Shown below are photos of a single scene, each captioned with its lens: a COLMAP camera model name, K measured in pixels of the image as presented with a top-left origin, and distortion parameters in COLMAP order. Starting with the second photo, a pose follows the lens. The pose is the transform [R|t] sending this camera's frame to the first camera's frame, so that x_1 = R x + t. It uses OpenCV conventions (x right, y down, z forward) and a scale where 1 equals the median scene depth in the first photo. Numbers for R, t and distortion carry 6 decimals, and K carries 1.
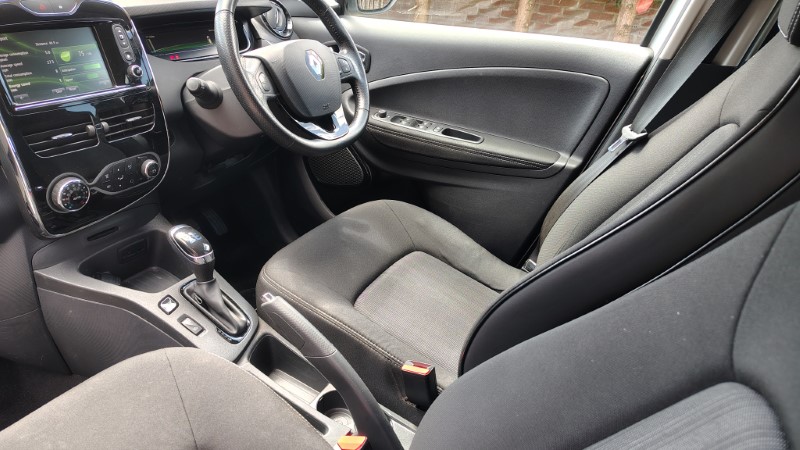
lens RADIAL K [[573.6, 0, 400.0], [0, 573.6, 225.0], [0, 0, 1]] dist [0.003308, -0.002551]
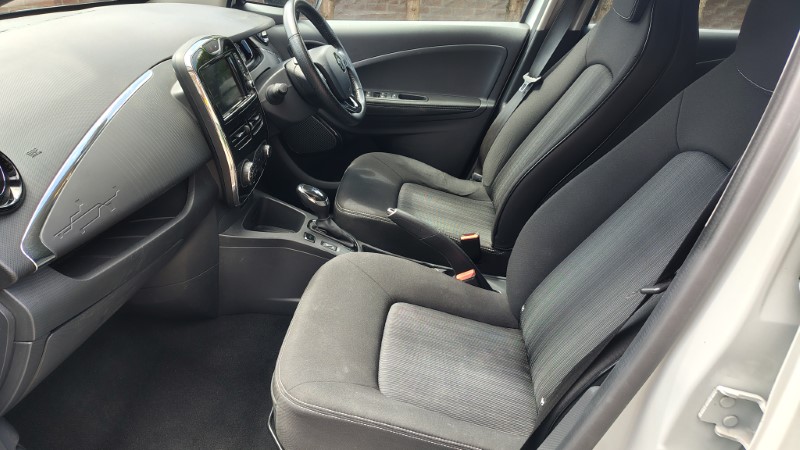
lens RADIAL K [[573.6, 0, 400.0], [0, 573.6, 225.0], [0, 0, 1]] dist [0.003308, -0.002551]
pose [[0.918627, -0.225704, 0.324319, -0.491499], [0.206836, 0.974040, 0.092009, 0.014498], [-0.336666, -0.017442, 0.941463, -0.359250]]
